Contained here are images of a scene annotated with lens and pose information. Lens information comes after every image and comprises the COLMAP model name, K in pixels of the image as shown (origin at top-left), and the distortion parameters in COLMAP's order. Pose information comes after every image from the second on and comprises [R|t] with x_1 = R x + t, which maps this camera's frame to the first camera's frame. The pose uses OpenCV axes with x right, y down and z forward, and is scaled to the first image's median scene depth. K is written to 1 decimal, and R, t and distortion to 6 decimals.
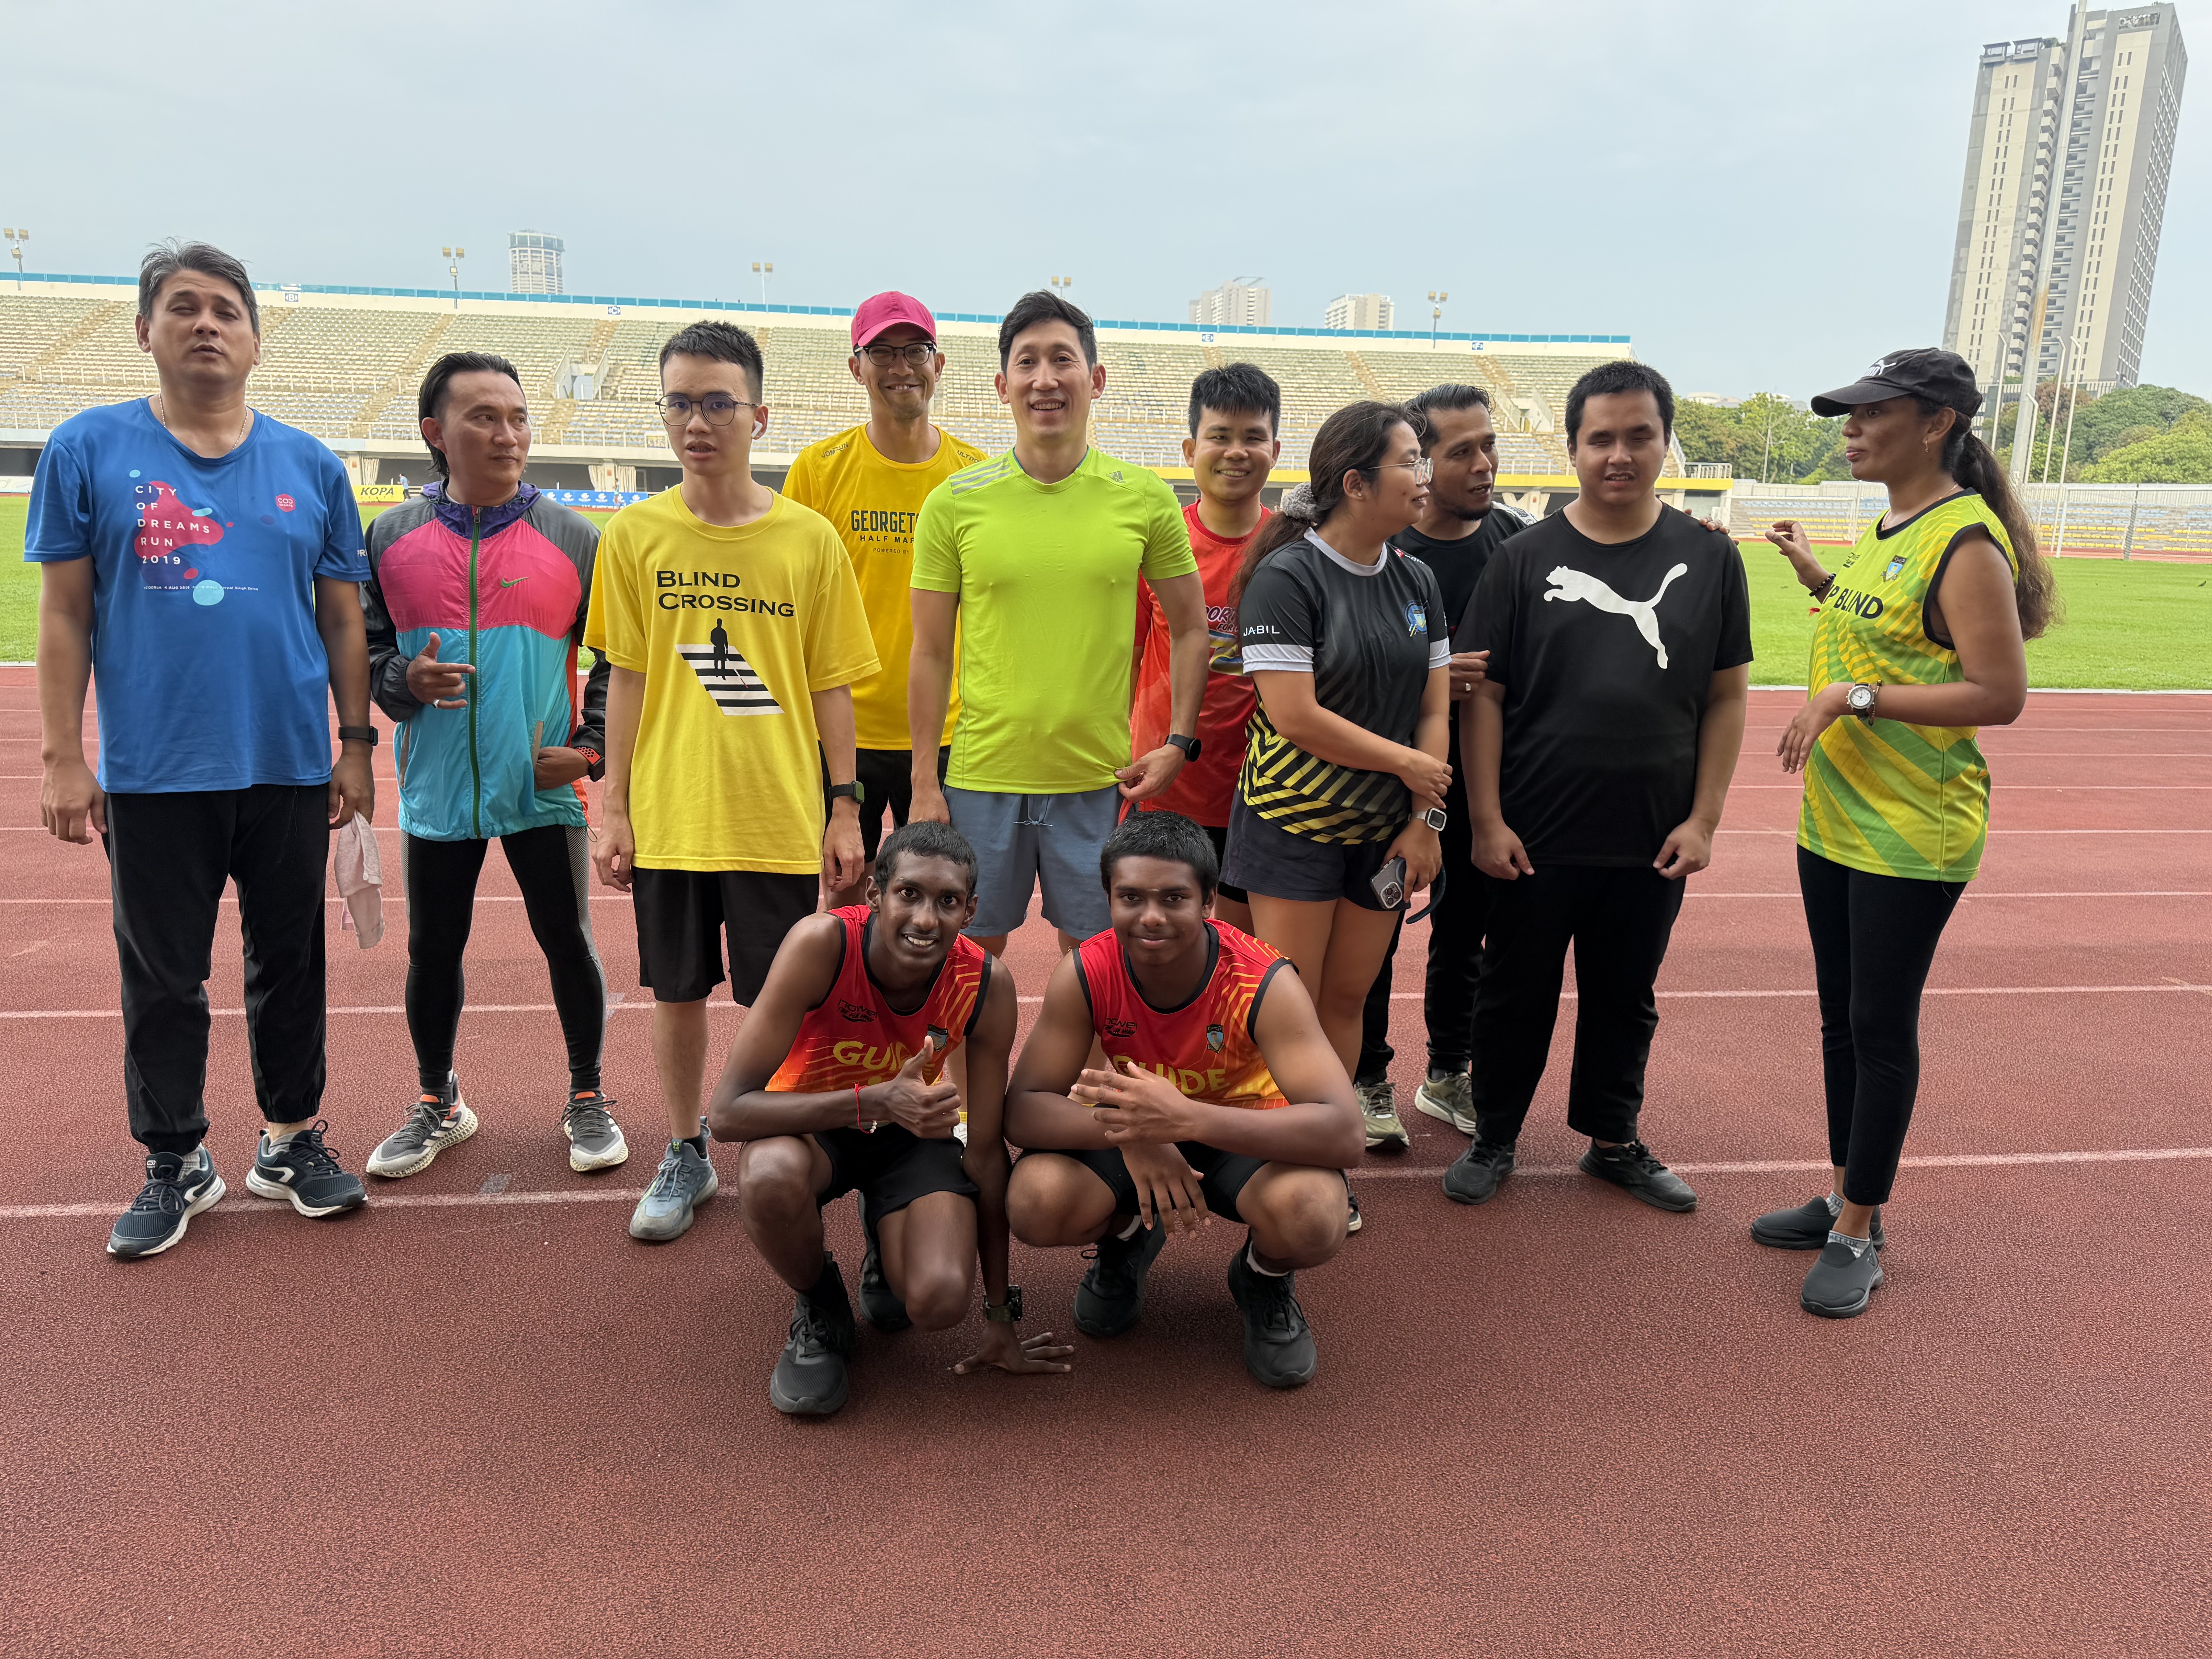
lens RADIAL K [[1566.8, 0, 1108.0], [0, 1566.8, 818.9], [0, 0, 1]] dist [0.021170, -0.004622]
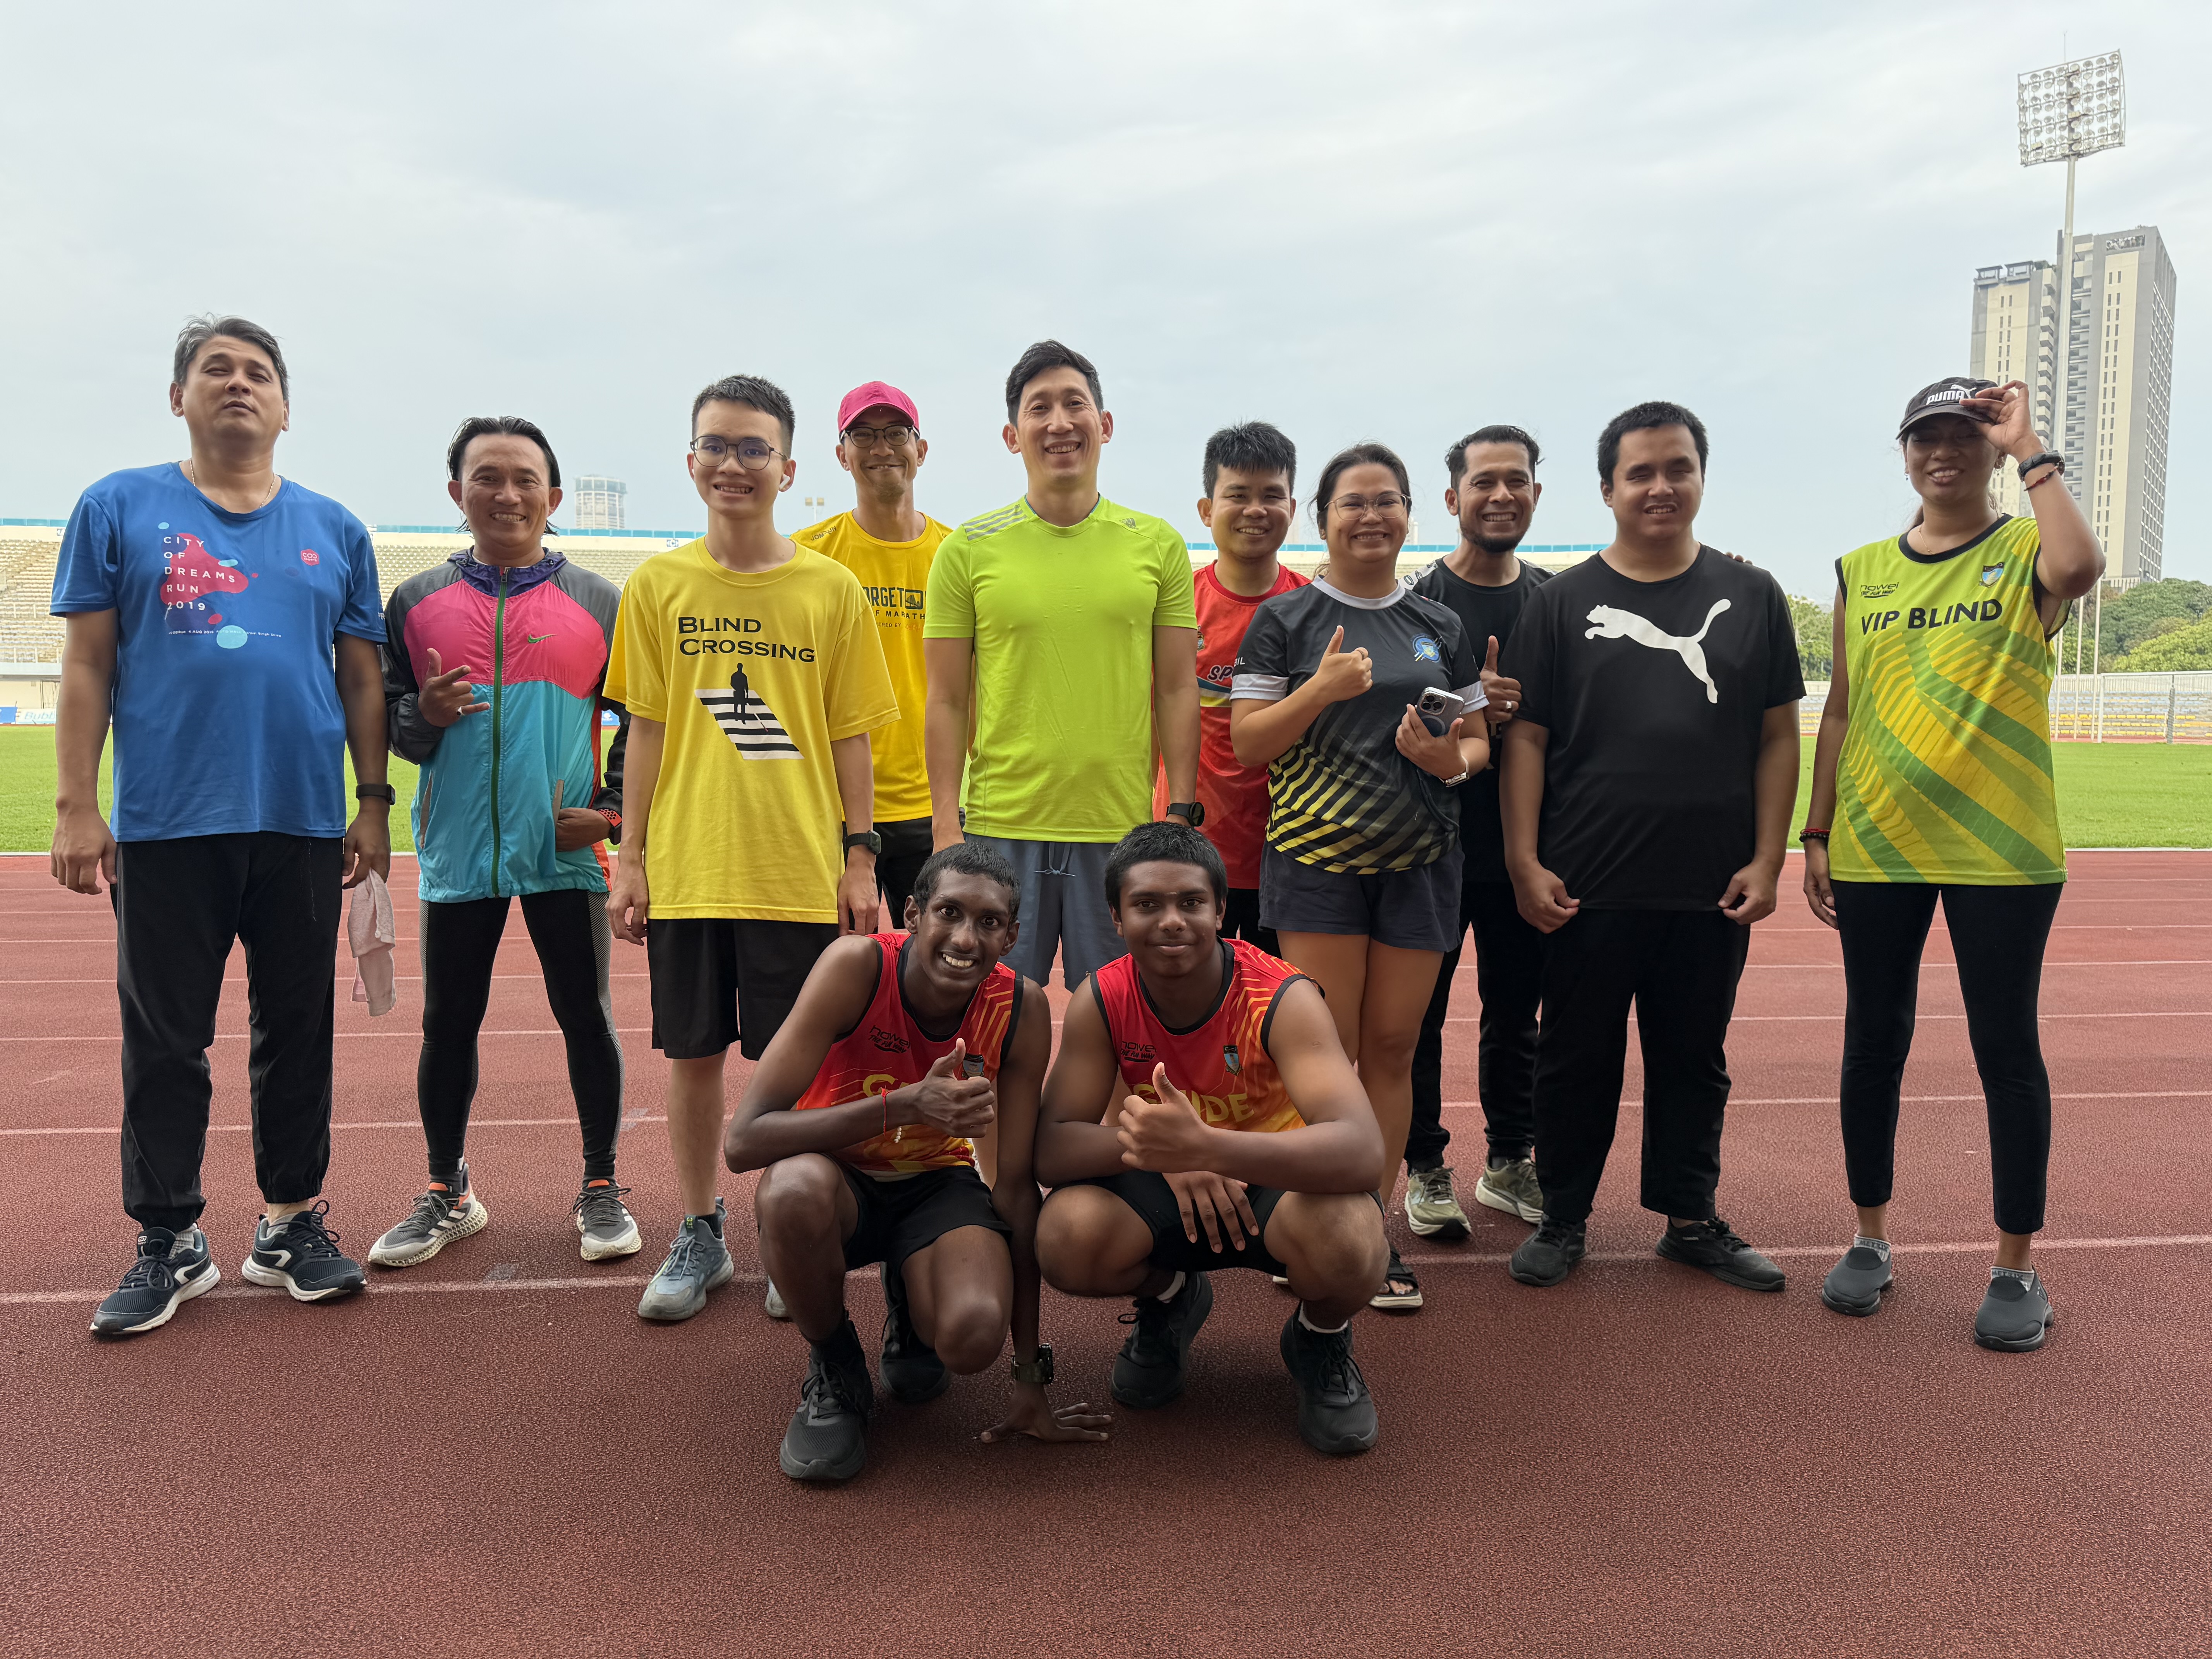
lens RADIAL K [[1565.7, 0, 1108.0], [0, 1565.7, 828.2], [0, 0, 1]] dist [0.007862, 0.004018]
pose [[0.999399, -0.021430, -0.027231, 0.007532], [0.017788, 0.991670, -0.127569, 0.101827], [0.029738, 0.127008, 0.991456, 0.044611]]
